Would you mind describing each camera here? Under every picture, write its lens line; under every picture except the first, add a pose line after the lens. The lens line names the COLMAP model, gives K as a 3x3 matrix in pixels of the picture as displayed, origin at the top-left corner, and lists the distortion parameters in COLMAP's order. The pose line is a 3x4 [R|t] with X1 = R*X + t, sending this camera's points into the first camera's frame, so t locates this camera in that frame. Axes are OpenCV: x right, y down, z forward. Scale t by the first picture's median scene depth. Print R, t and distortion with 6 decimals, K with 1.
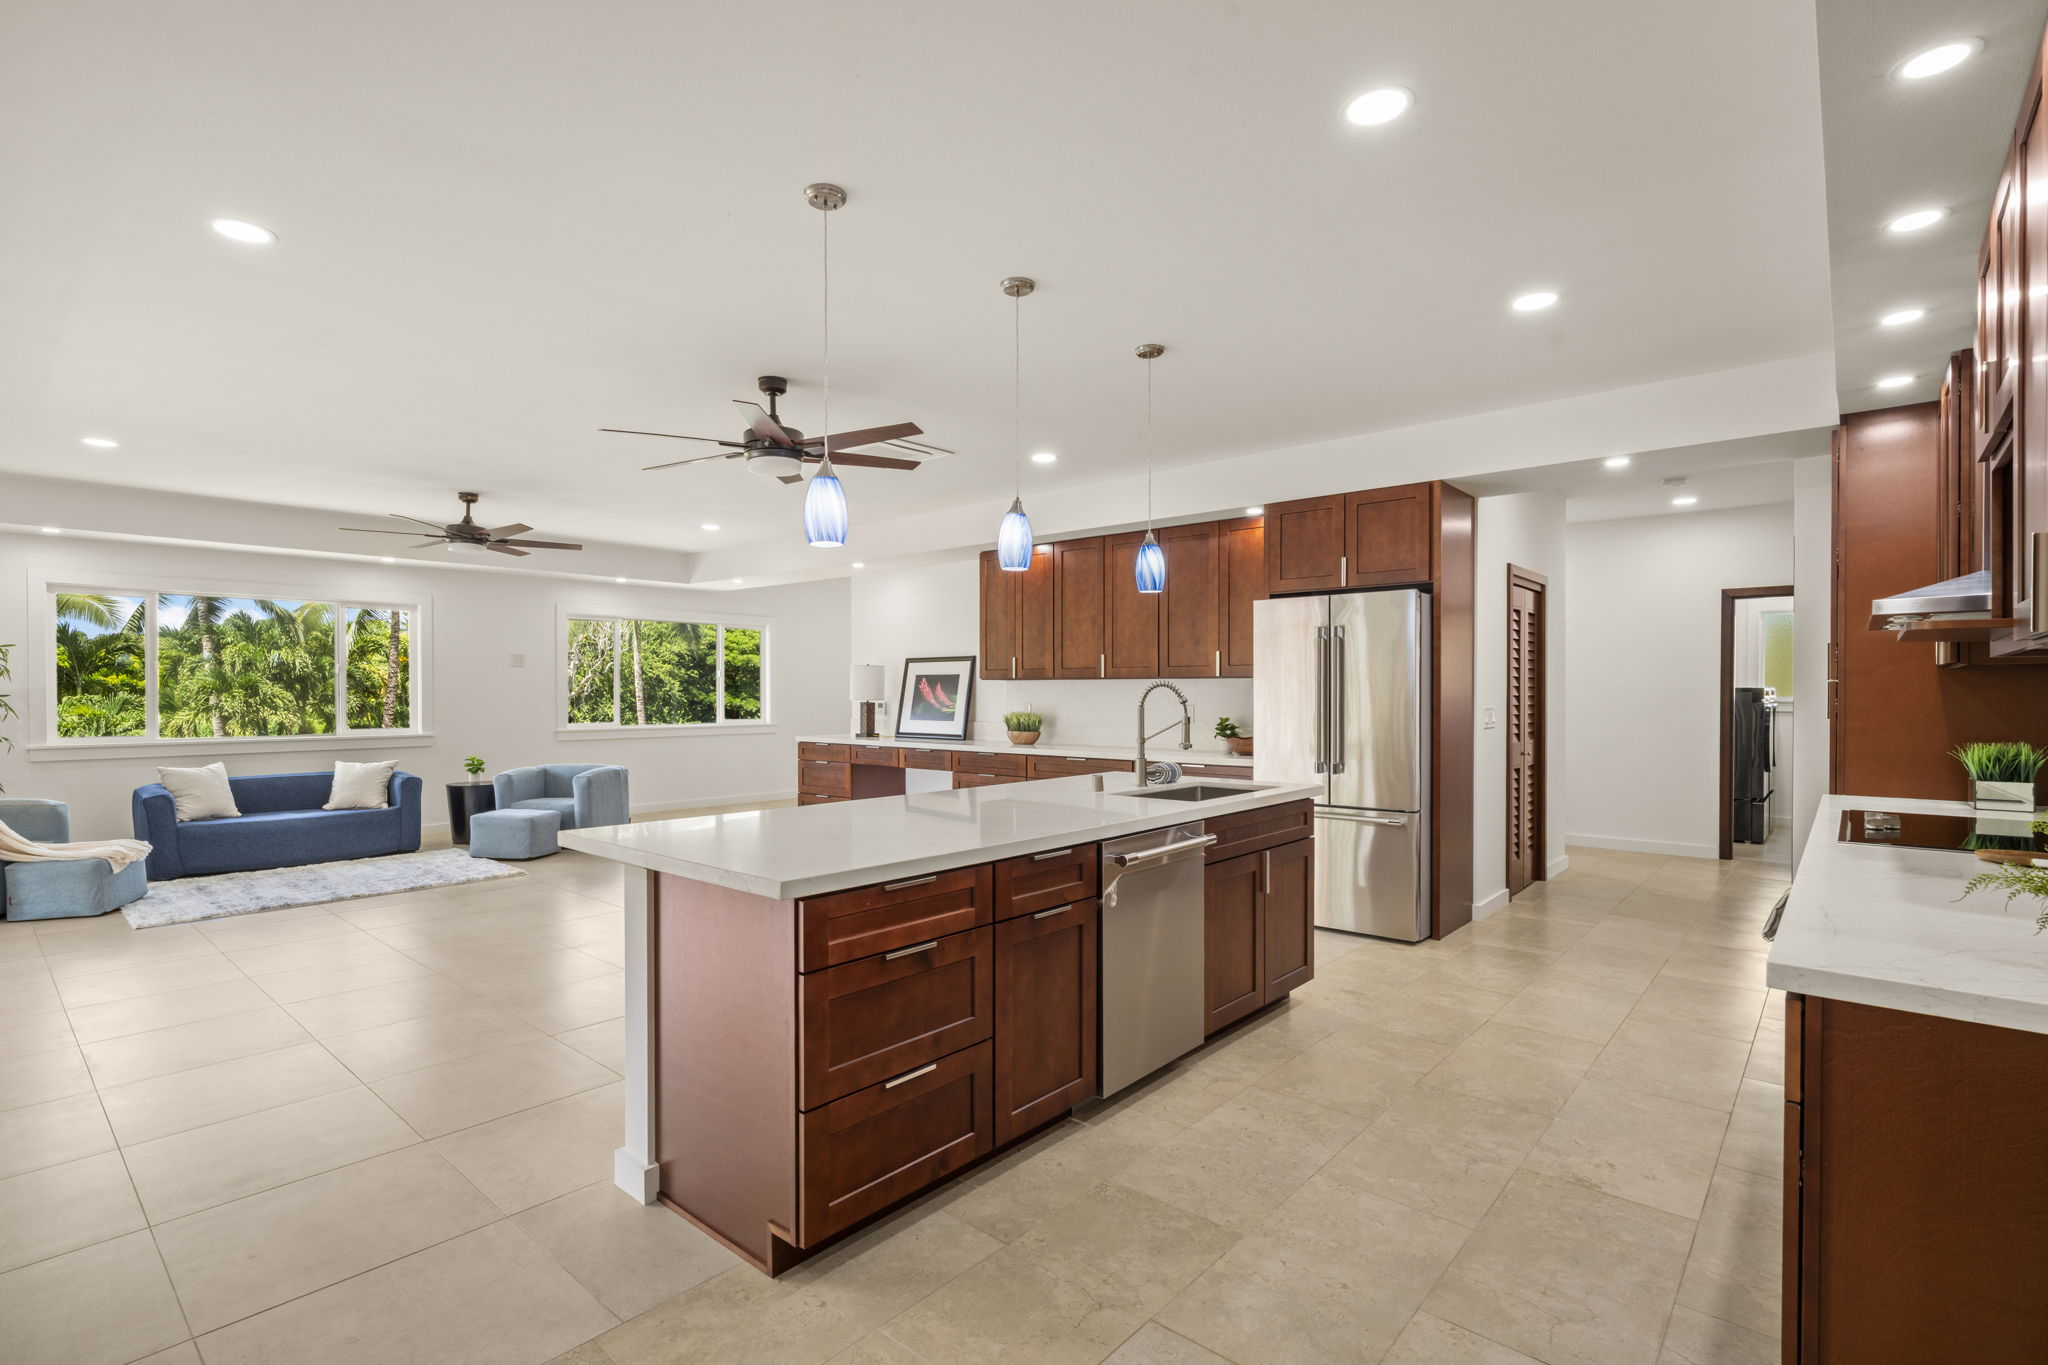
lens RADIAL K [[984.1, 0, 992.4], [0, 984.1, 697.3], [0, 0, 1]] dist [-0.001219, 0.000148]
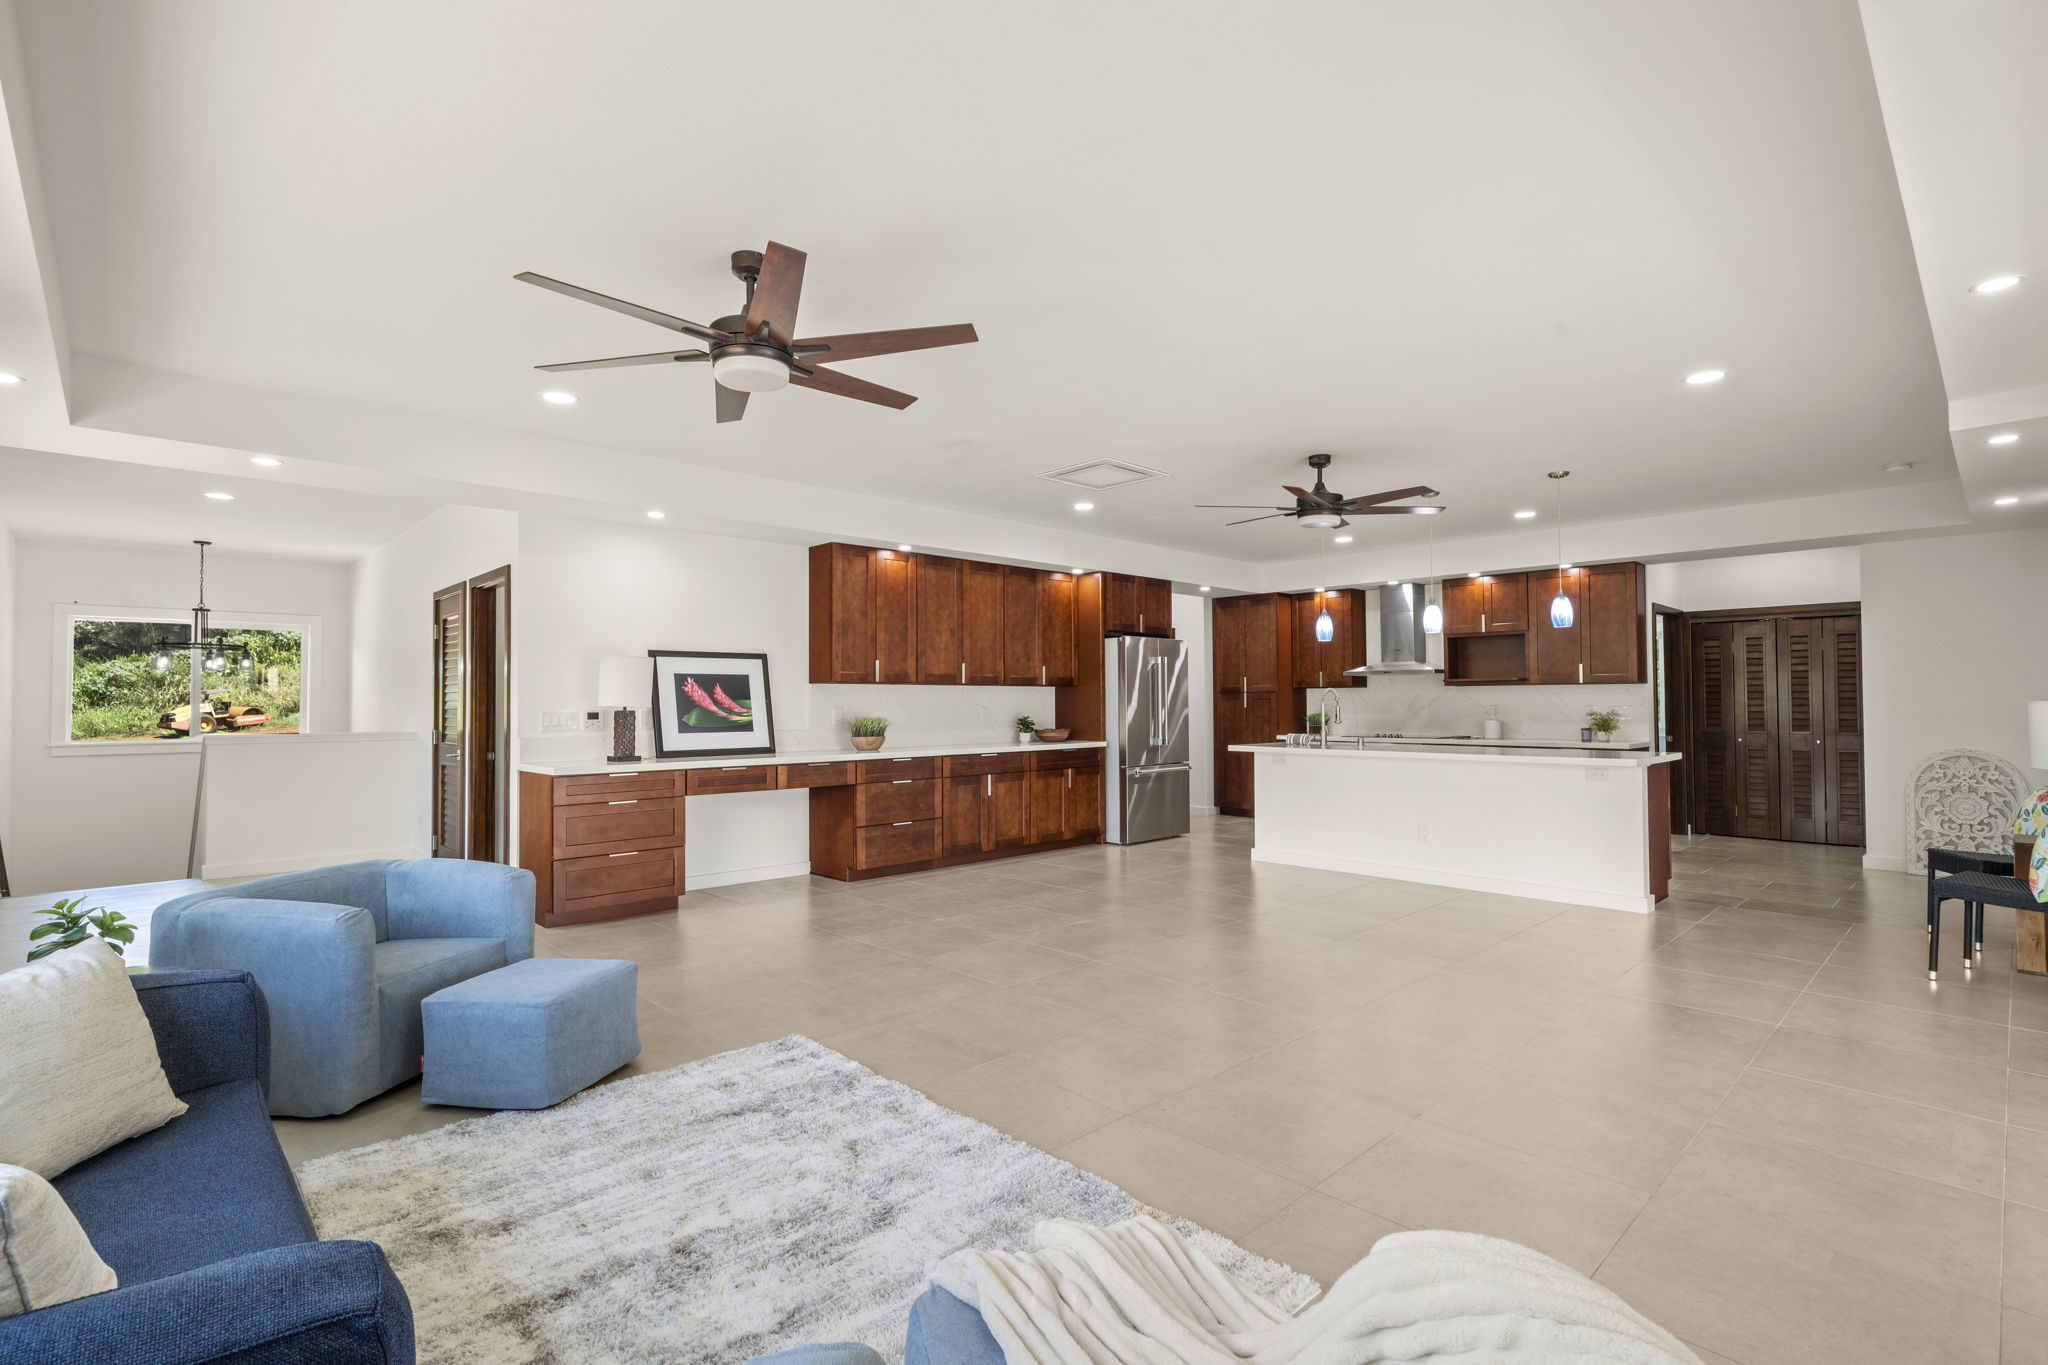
lens RADIAL K [[934.8, 0, 1012.8], [0, 934.8, 711.1], [0, 0, 1]] dist [-0.018185, 0.004612]
pose [[0.068683, -0.008861, 0.997599, -0.909187], [0.010442, 0.999912, 0.008163, 0.003396], [-0.997584, 0.009856, 0.068769, 0.822017]]
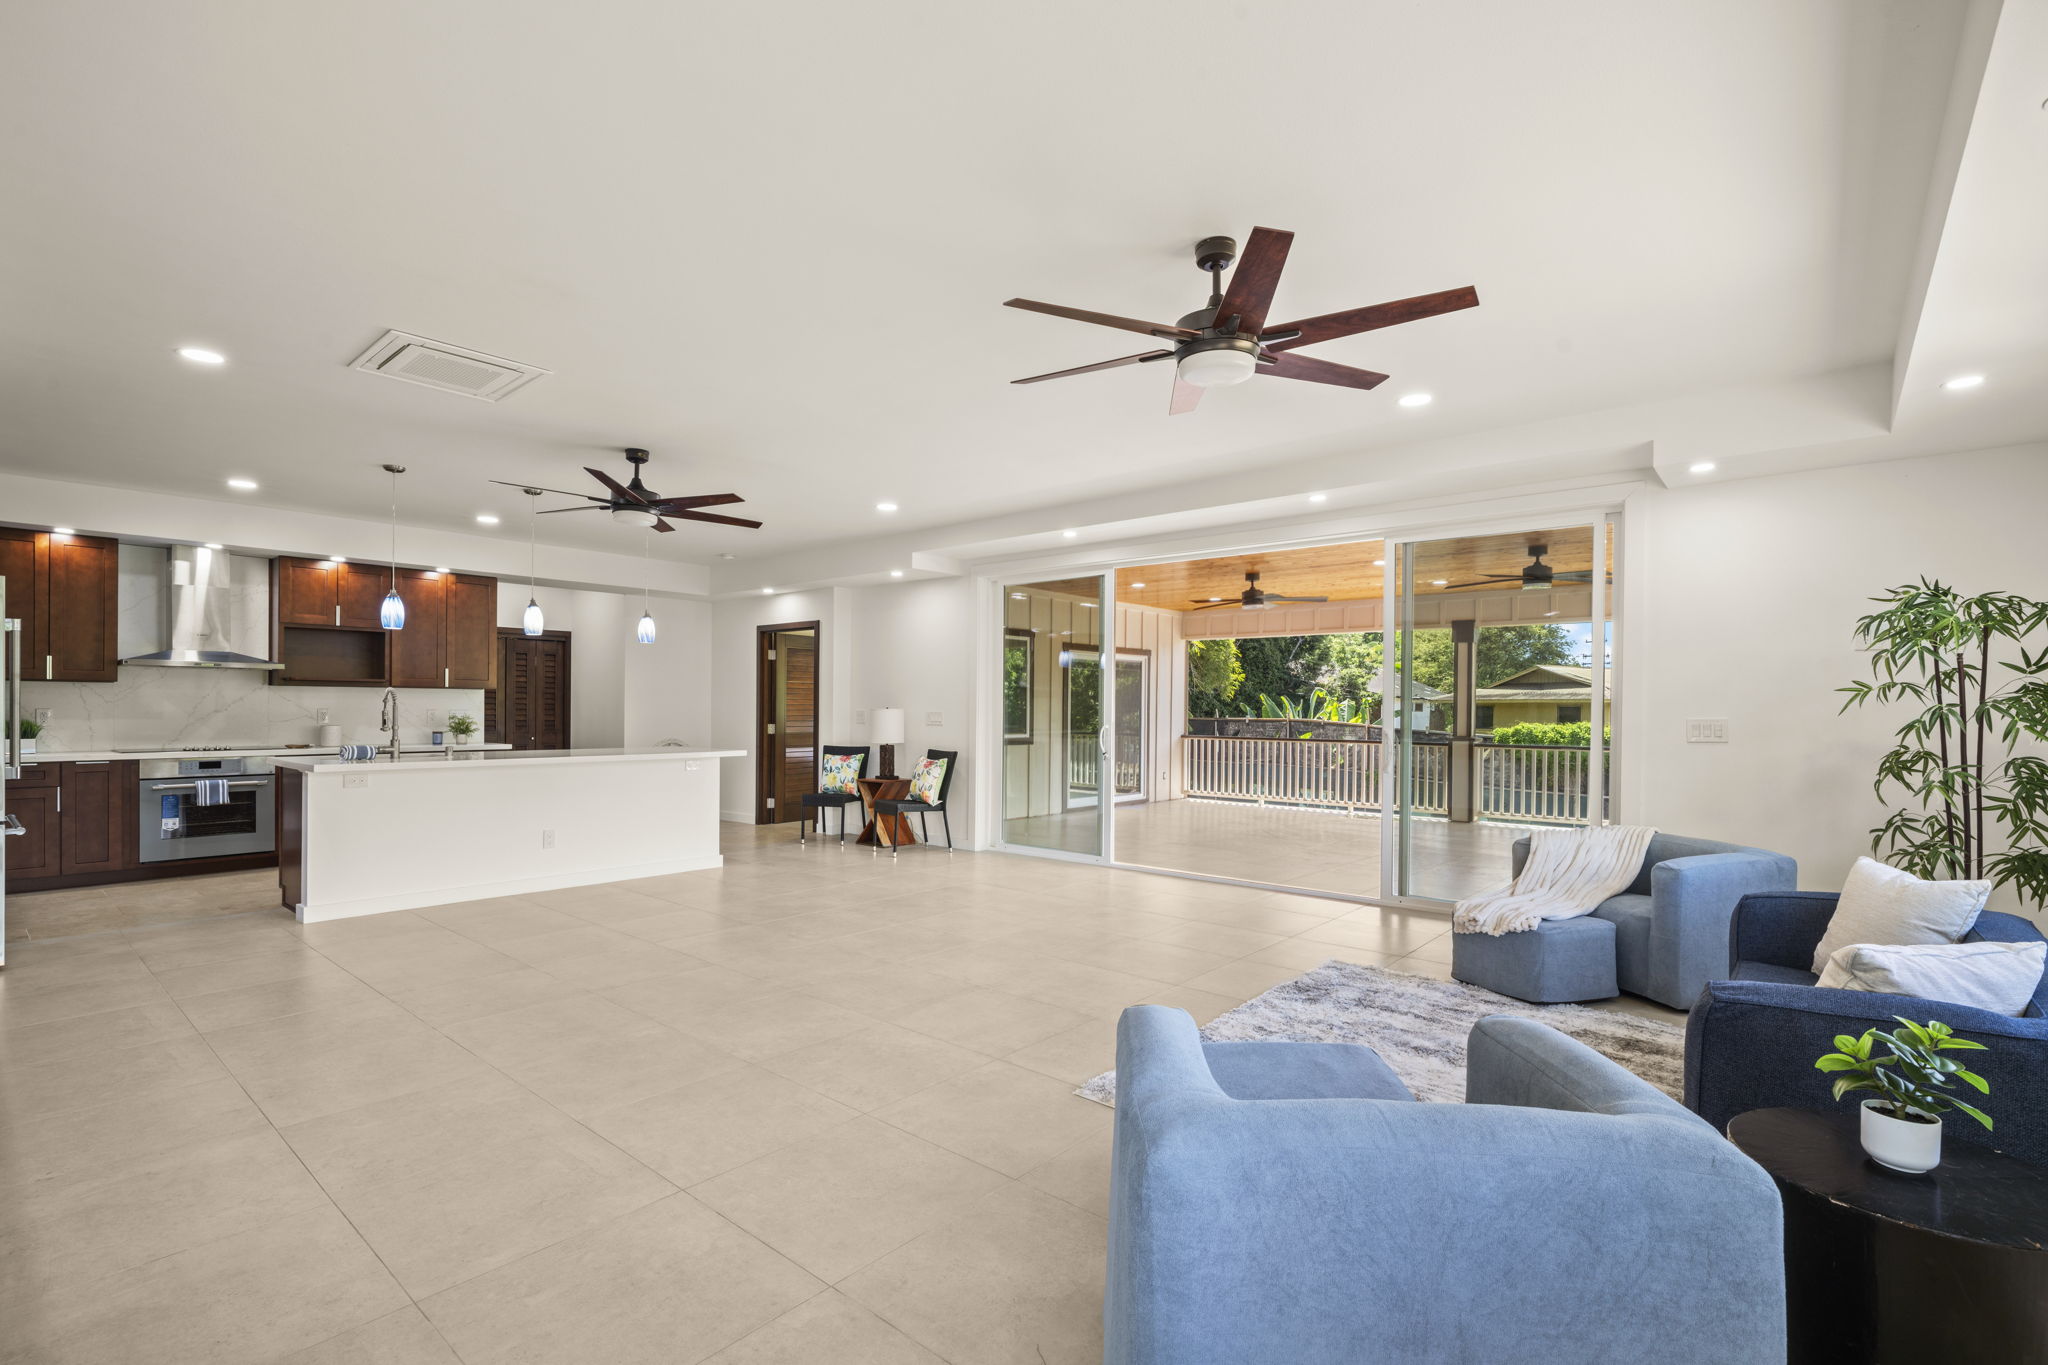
lens RADIAL K [[934.8, 0, 1012.8], [0, 934.8, 711.1], [0, 0, 1]] dist [-0.018185, 0.004612]
pose [[-0.999176, -0.004504, -0.040333, -0.401468], [-0.004873, 0.999947, 0.009041, 0.001919], [0.040290, 0.009230, -0.999145, 1.370879]]
